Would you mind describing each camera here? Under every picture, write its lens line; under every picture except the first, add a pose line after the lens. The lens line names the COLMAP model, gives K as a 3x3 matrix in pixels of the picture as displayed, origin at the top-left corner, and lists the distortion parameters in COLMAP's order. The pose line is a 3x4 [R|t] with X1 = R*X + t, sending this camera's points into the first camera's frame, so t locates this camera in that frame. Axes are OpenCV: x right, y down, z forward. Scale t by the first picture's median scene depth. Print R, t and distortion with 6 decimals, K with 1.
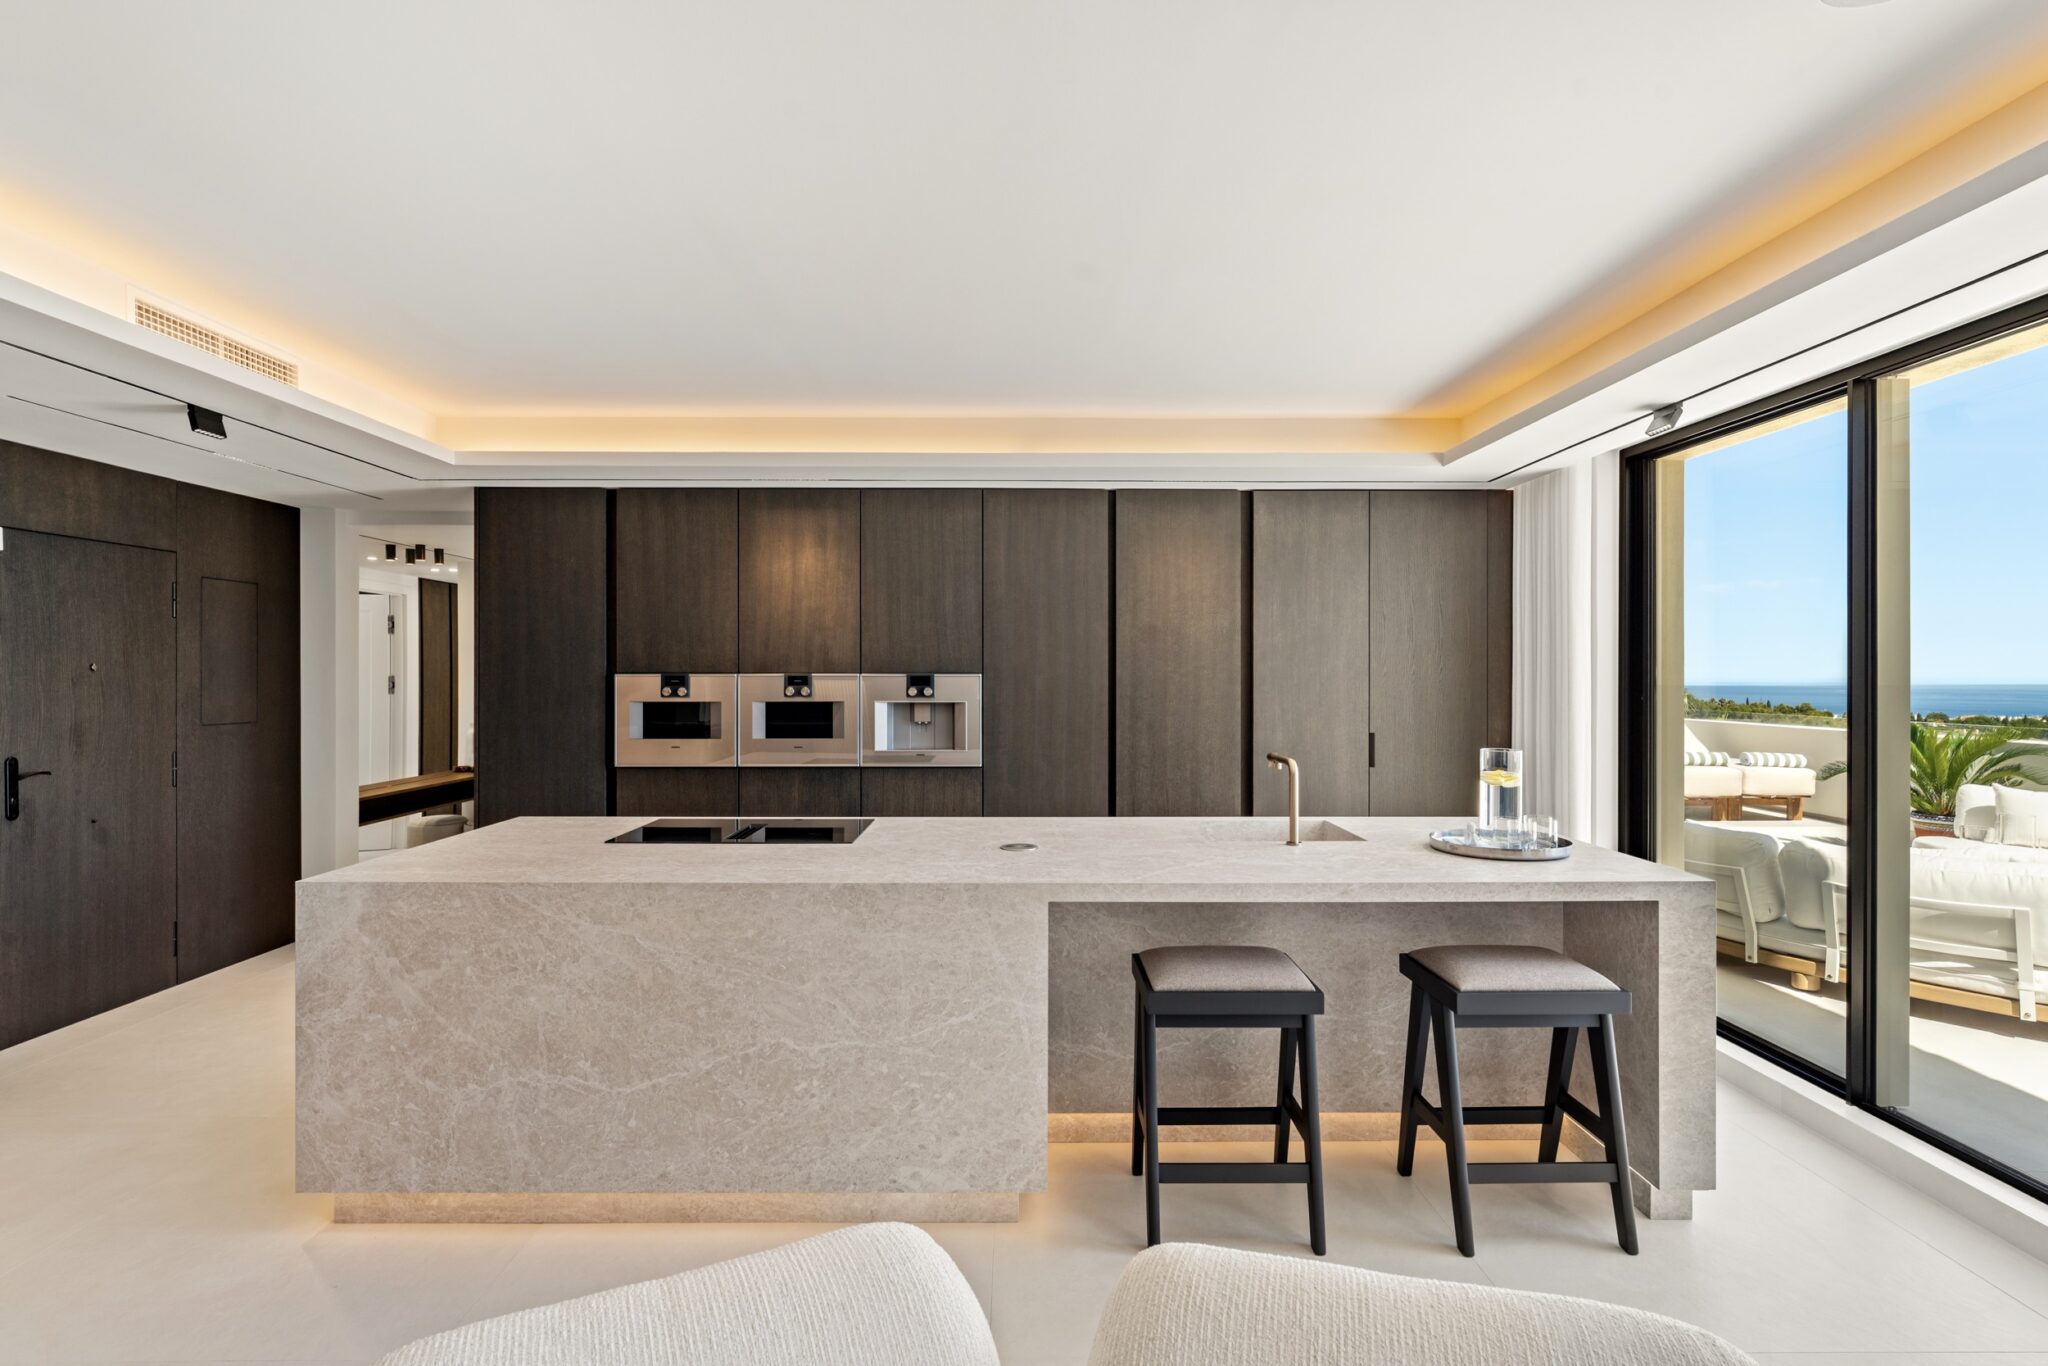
lens RADIAL K [[1021.9, 0, 1023.3], [0, 1021.9, 680.0], [0, 0, 1]] dist [-0.003171, -0.000240]
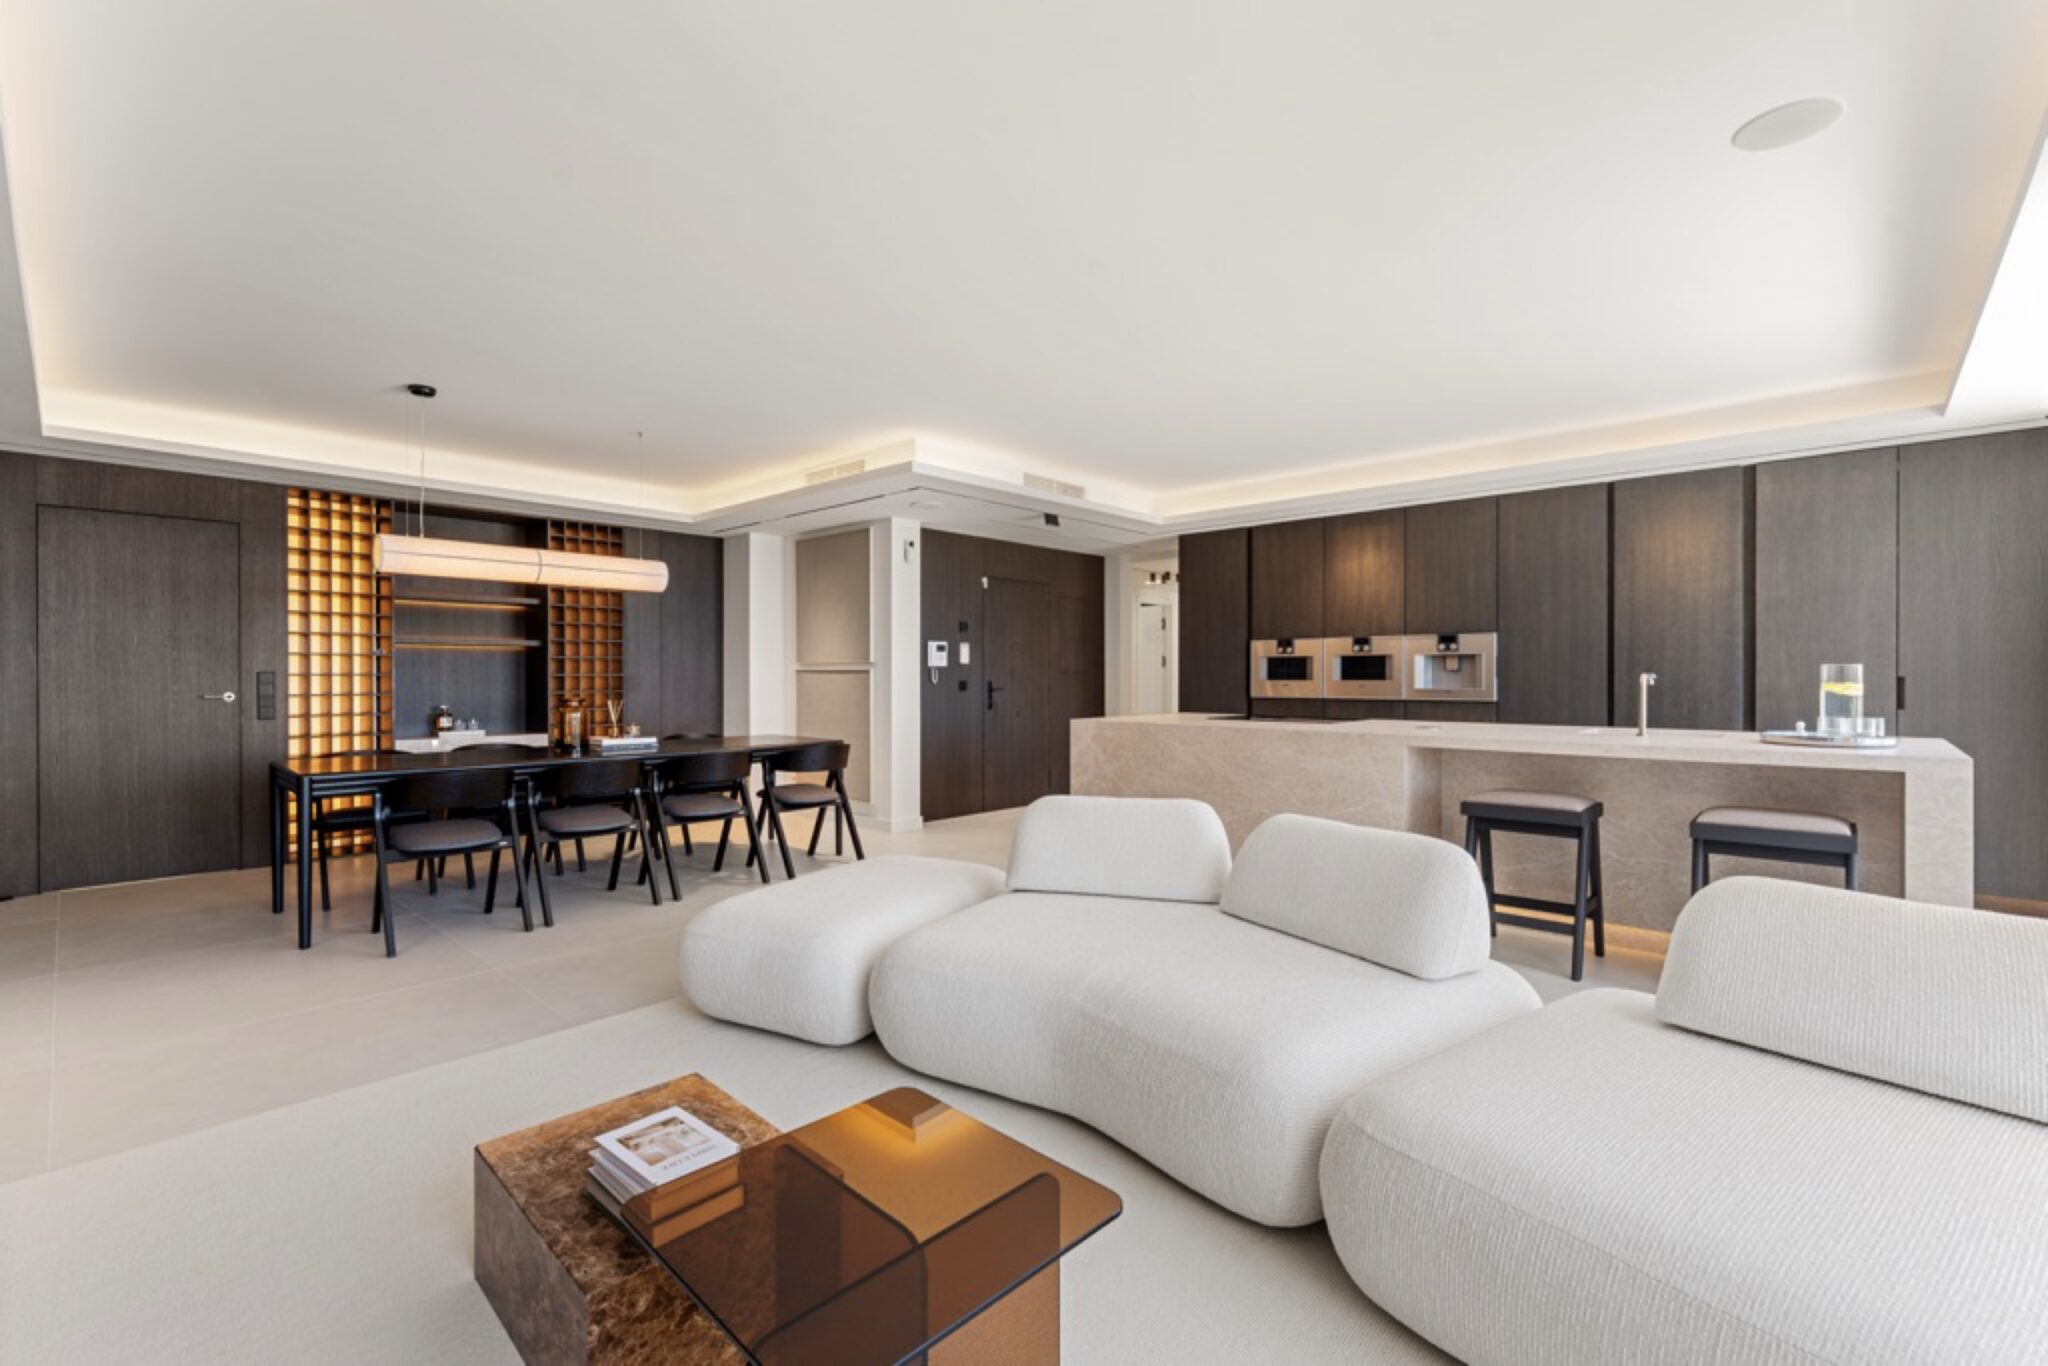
lens RADIAL K [[881.3, 0, 1022.4], [0, 881.3, 677.0], [0, 0, 1]] dist [-0.009932, -0.000457]
pose [[0.722623, 0.001282, -0.691241, 0.310807], [-0.003692, 0.999991, -0.002006, 0.057559], [0.691233, 0.004002, 0.722621, -0.272845]]
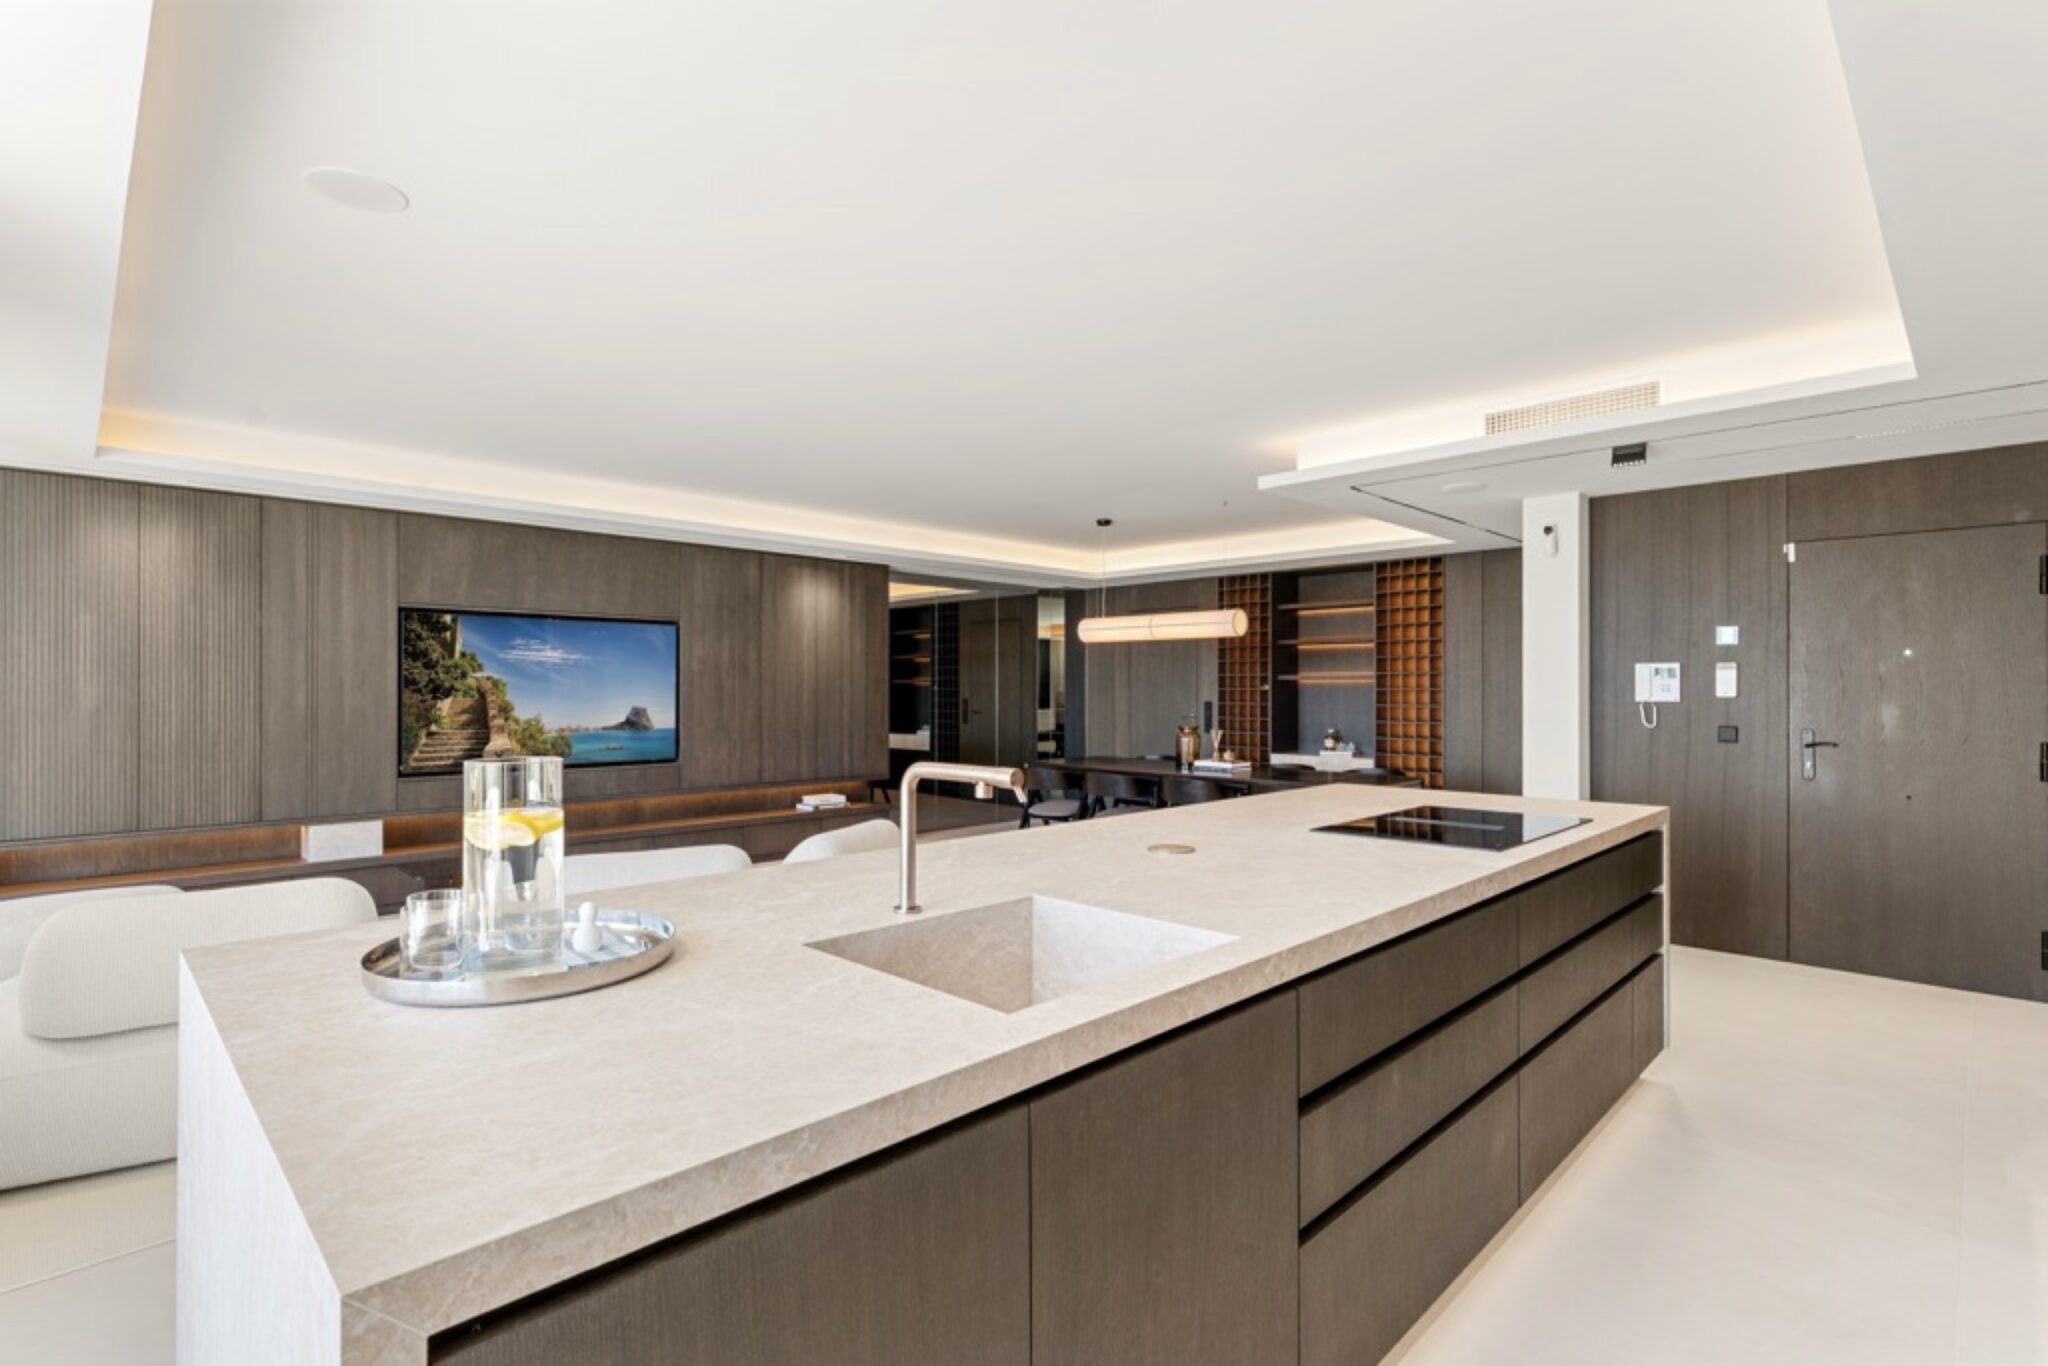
lens RADIAL K [[965.3, 0, 1033.0], [0, 965.3, 677.9], [0, 0, 1]] dist [0.000385, 0.000040]
pose [[-0.708828, -0.008709, -0.705328, 0.391697], [-0.004378, 0.999959, -0.007946, 0.023332], [0.705368, -0.002544, -0.708837, 0.936508]]
